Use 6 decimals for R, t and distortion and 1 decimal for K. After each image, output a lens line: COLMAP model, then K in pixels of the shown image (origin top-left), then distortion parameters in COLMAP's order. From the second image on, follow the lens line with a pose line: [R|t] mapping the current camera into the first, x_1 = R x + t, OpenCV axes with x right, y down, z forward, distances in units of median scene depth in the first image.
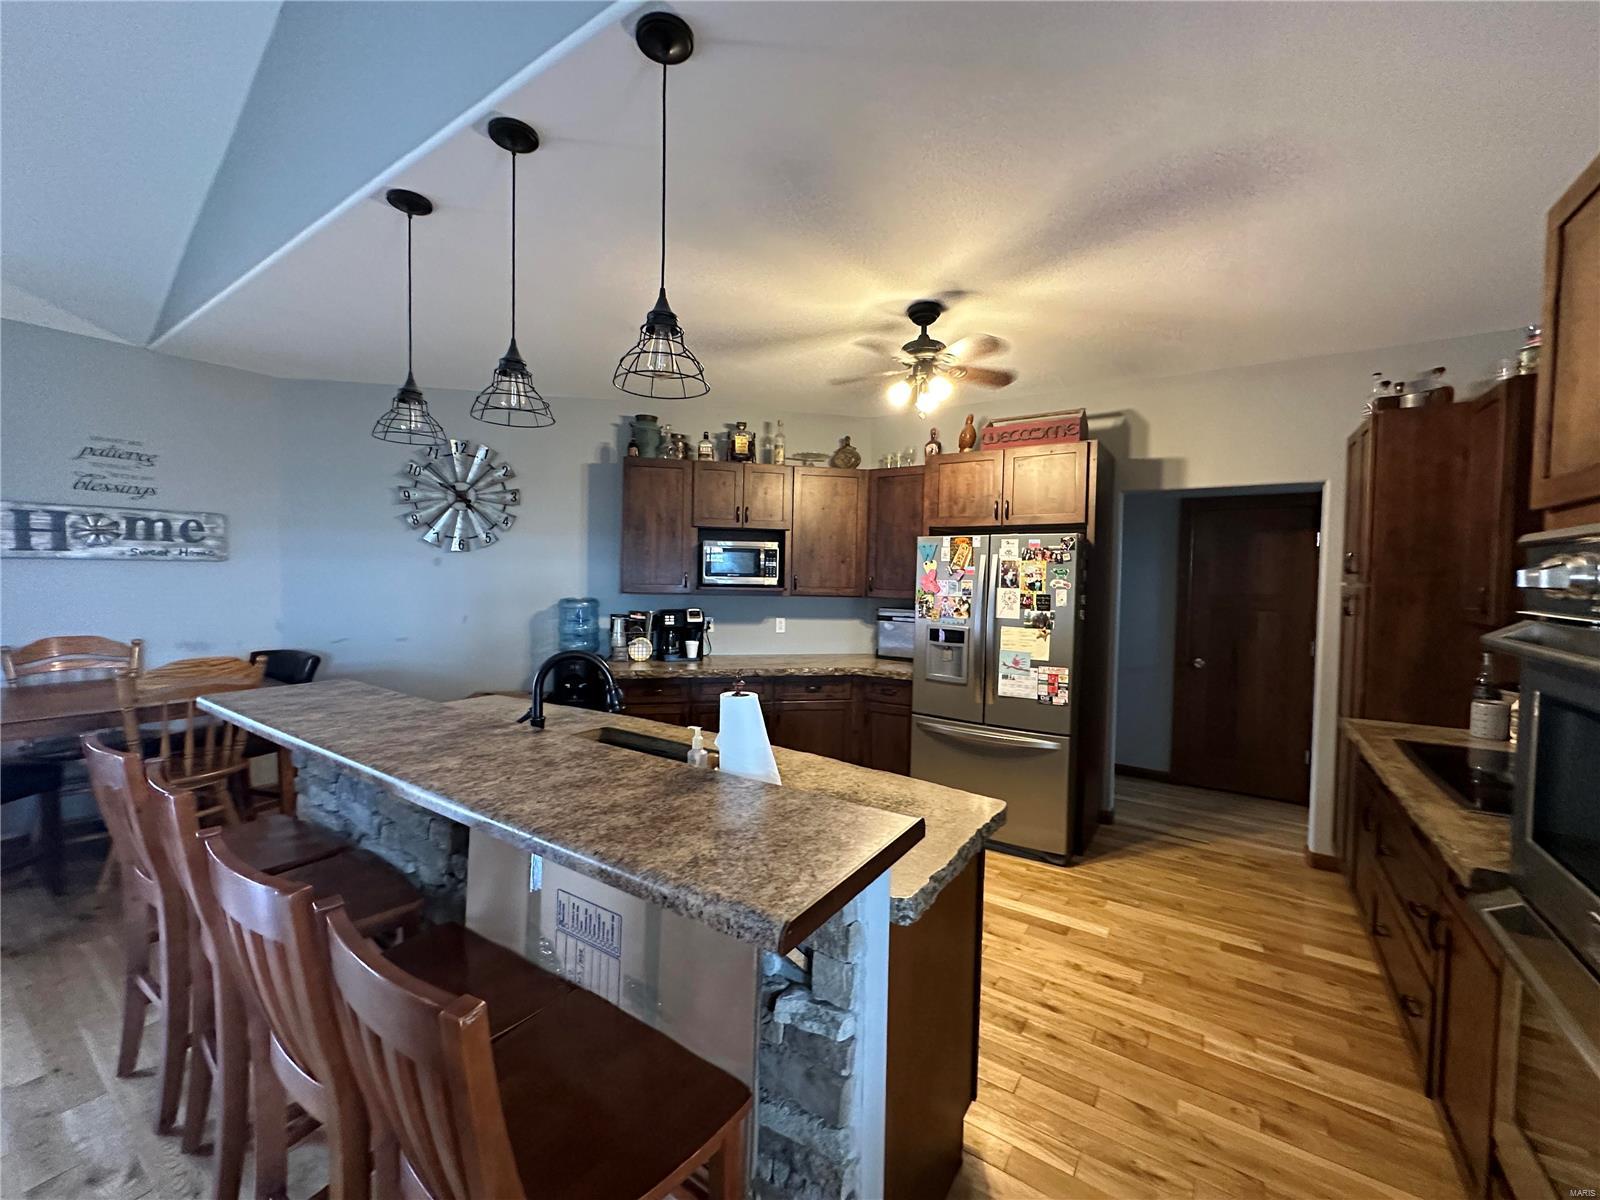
lens RADIAL K [[638.5, 0, 799.4], [0, 638.5, 598.3], [0, 0, 1]] dist [-0.002268, 0.000888]
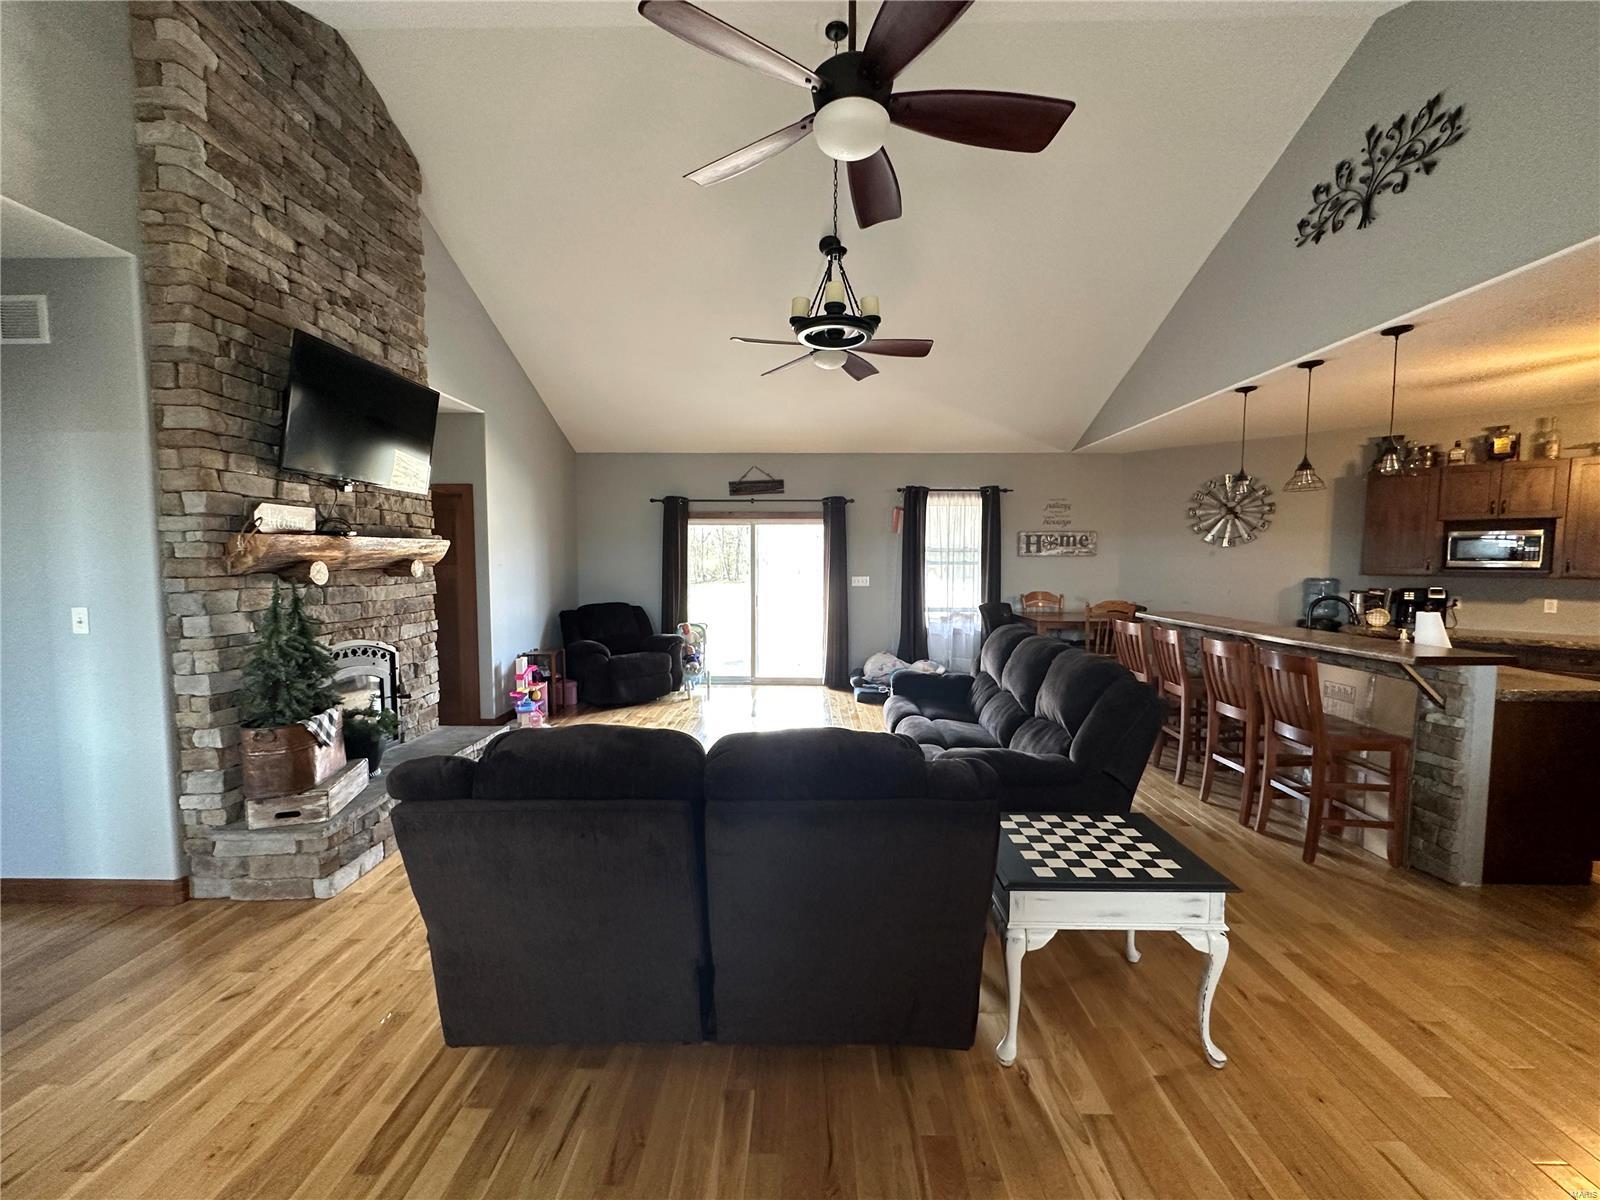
lens RADIAL K [[638.5, 0, 799.4], [0, 638.5, 598.3], [0, 0, 1]] dist [-0.002268, 0.000888]
pose [[0.544998, 0.036829, -0.837628, 0.243852], [-0.024325, 0.999309, 0.028111, 0.040754], [0.838084, 0.005055, 0.545517, -0.871343]]
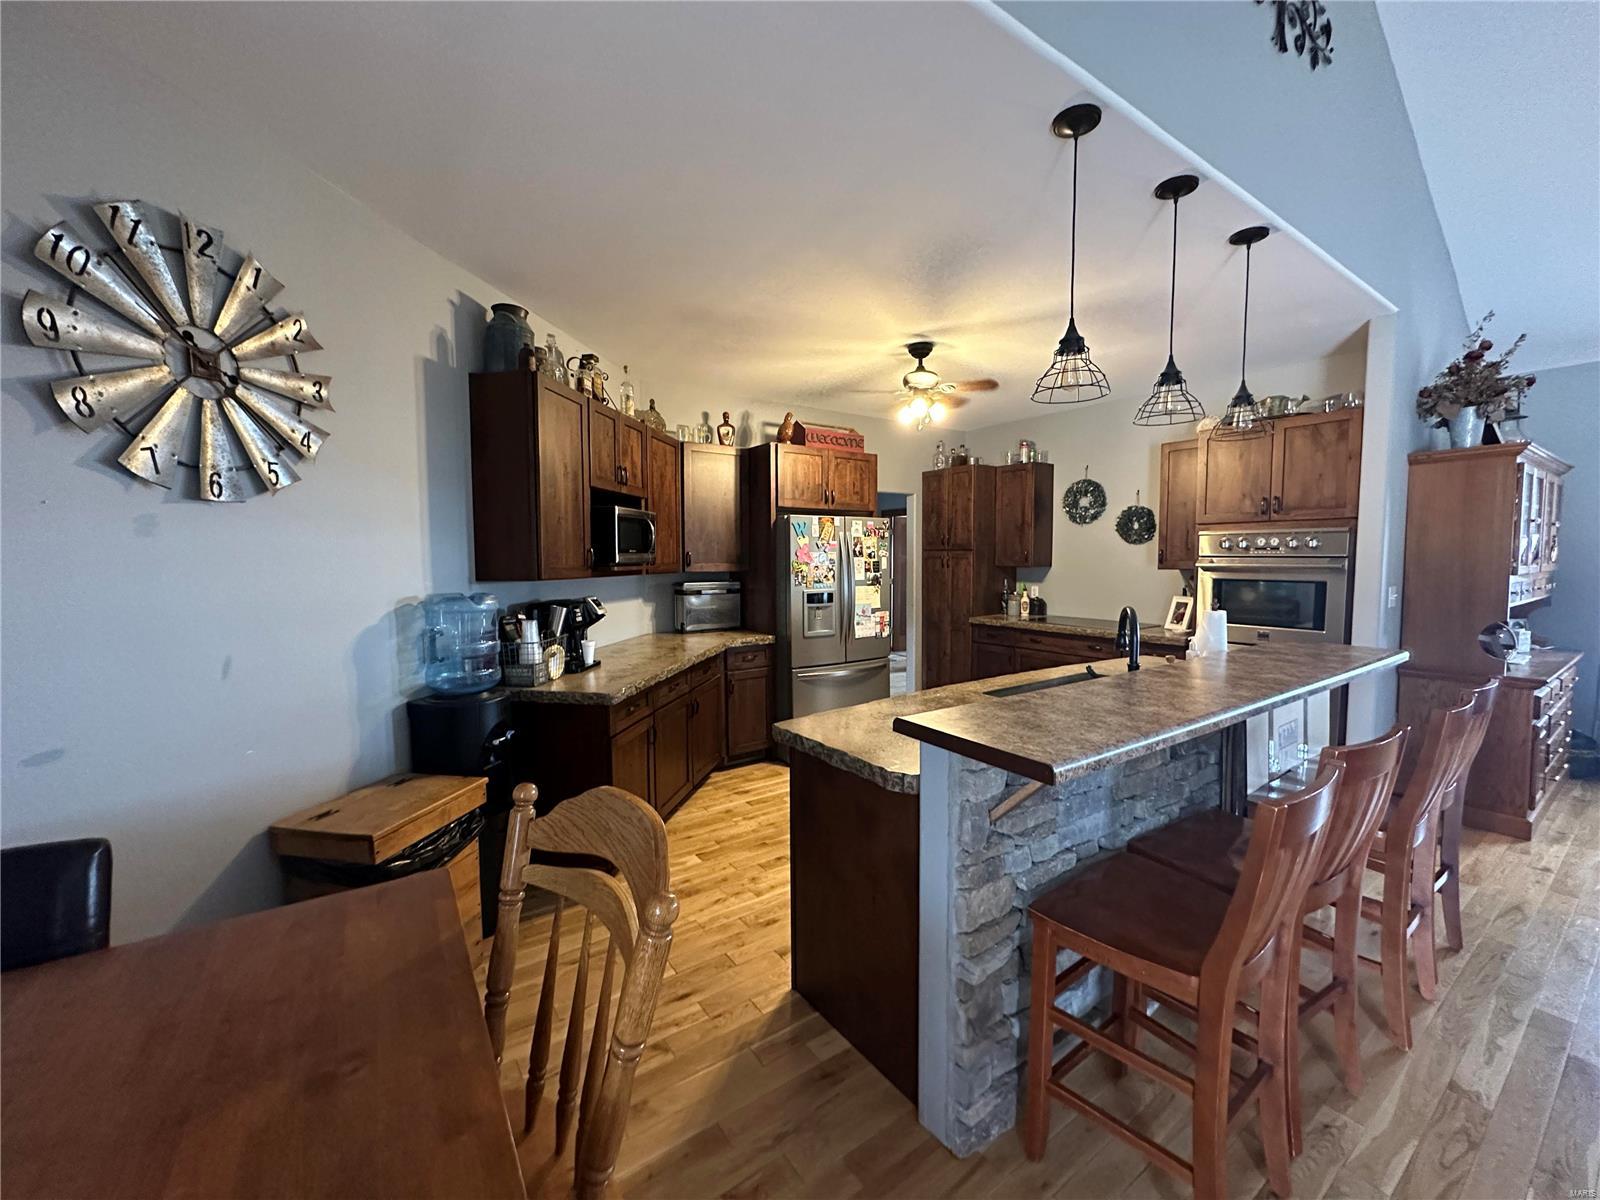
lens RADIAL K [[638.5, 0, 799.4], [0, 638.5, 598.3], [0, 0, 1]] dist [-0.002268, 0.000888]
pose [[0.364215, -0.081514, 0.927741, -0.961473], [0.045368, 0.996533, 0.069748, -0.029154], [-0.930209, 0.016687, 0.366650, 0.622525]]
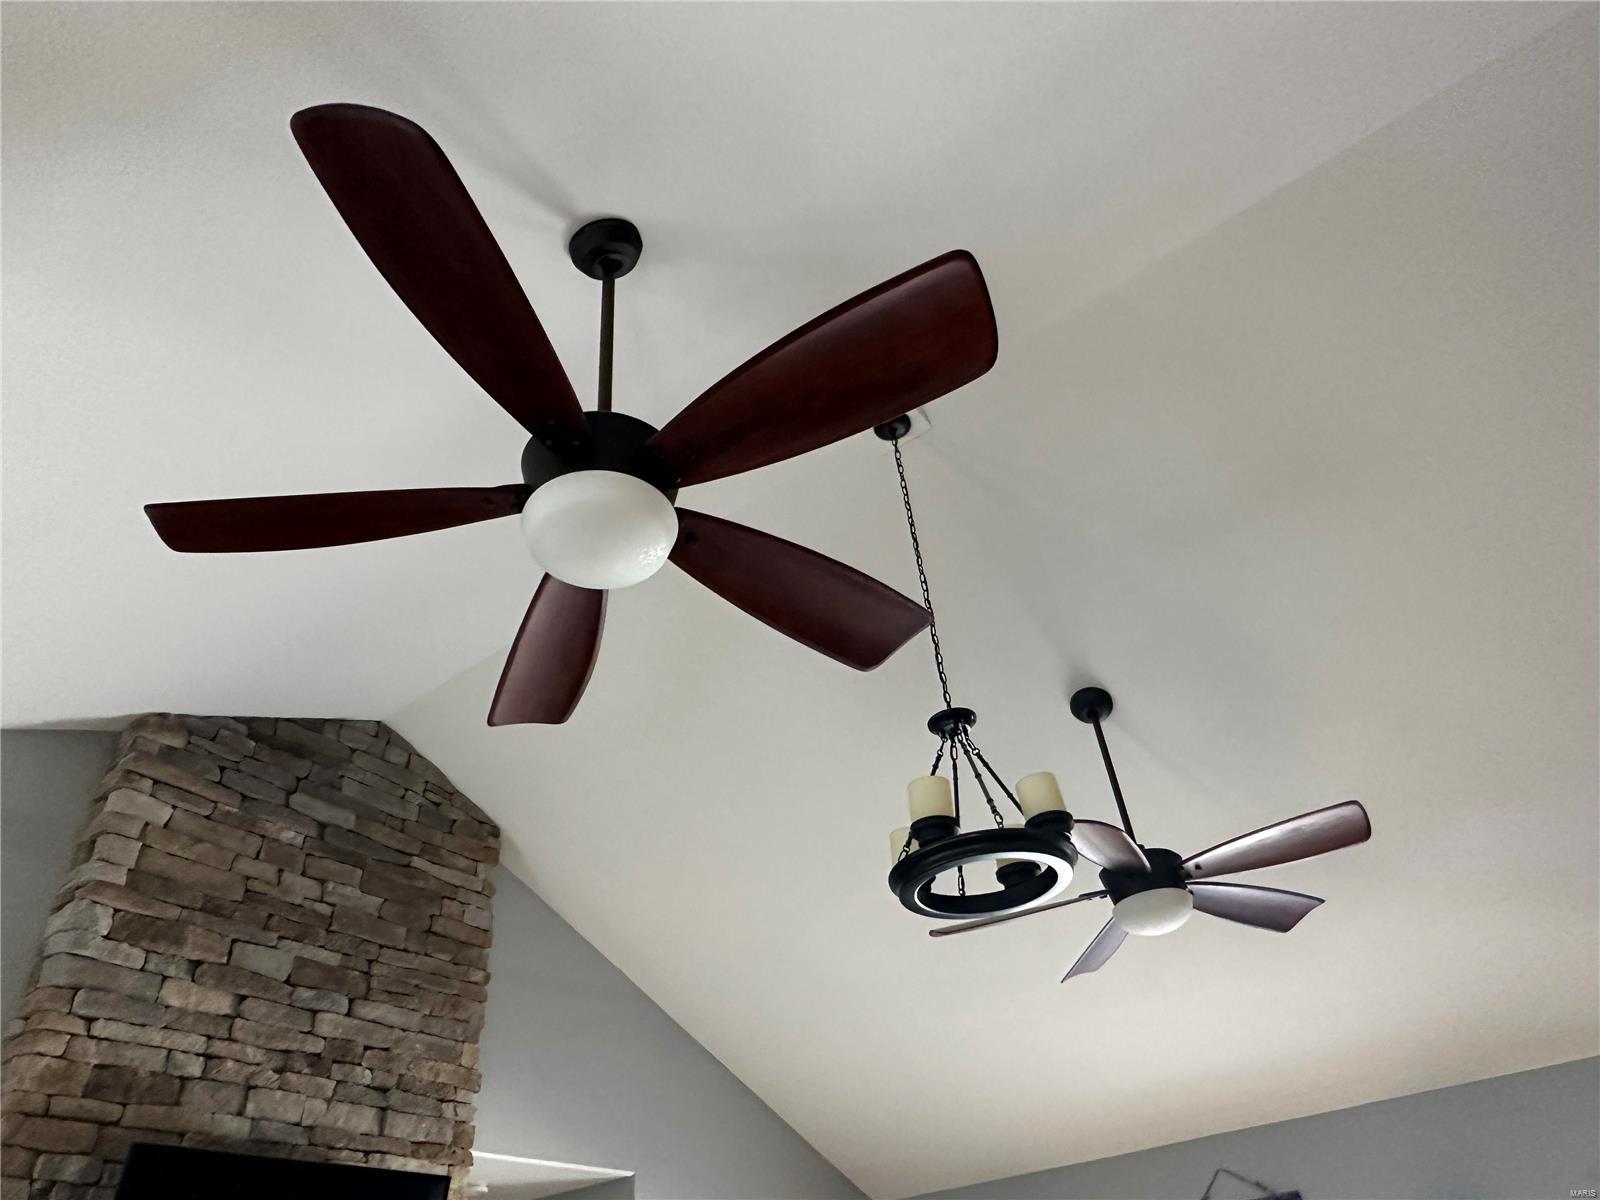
lens RADIAL K [[1051.8, 0, 796.5], [0, 1051.8, 609.2], [0, 0, 1]] dist [-0.004199, 0.003899]
pose [[-0.047751, -0.619626, -0.783444, 0.103628], [0.047193, 0.782063, -0.621410, -0.049788], [0.997744, -0.066646, -0.008103, -0.388276]]
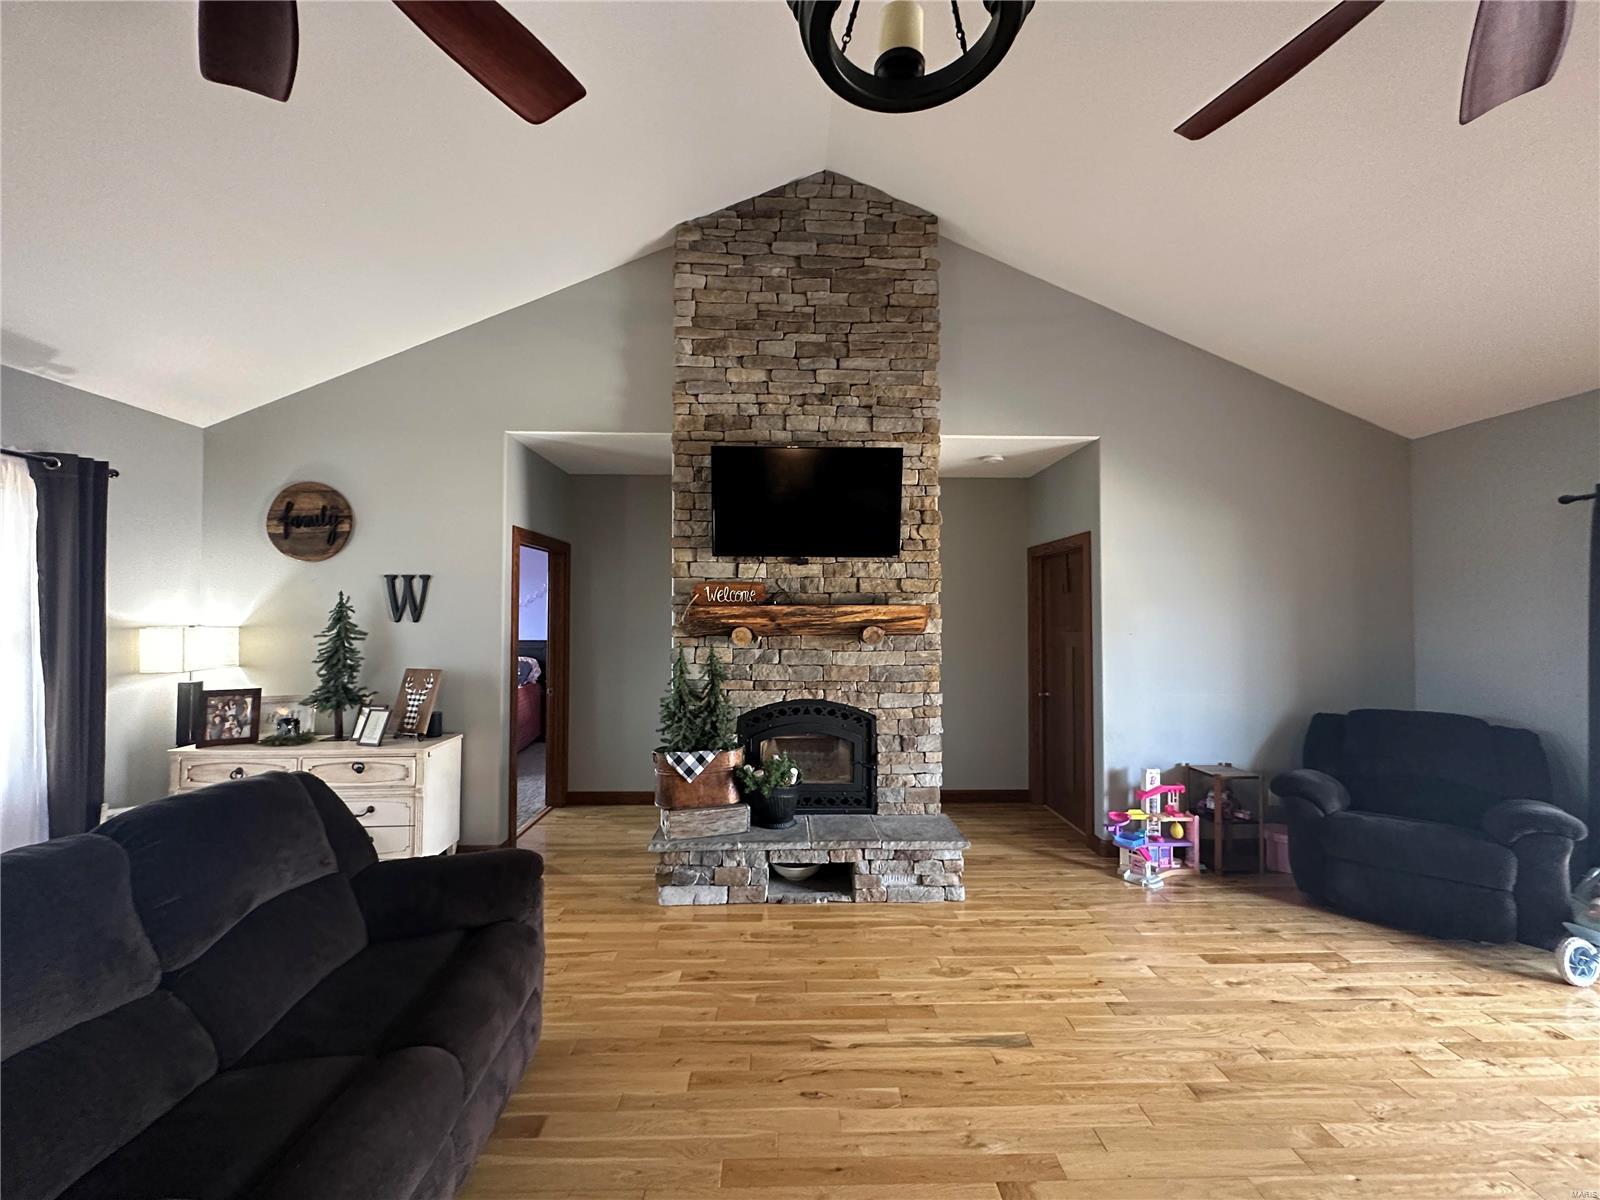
lens RADIAL K [[638.5, 0, 799.4], [0, 638.5, 598.3], [0, 0, 1]] dist [-0.002268, 0.000888]
pose [[-0.814083, -0.033503, -0.579782, -0.331179], [-0.038682, 0.999246, -0.003427, -0.018774], [0.579459, 0.019637, -0.814765, -0.013140]]
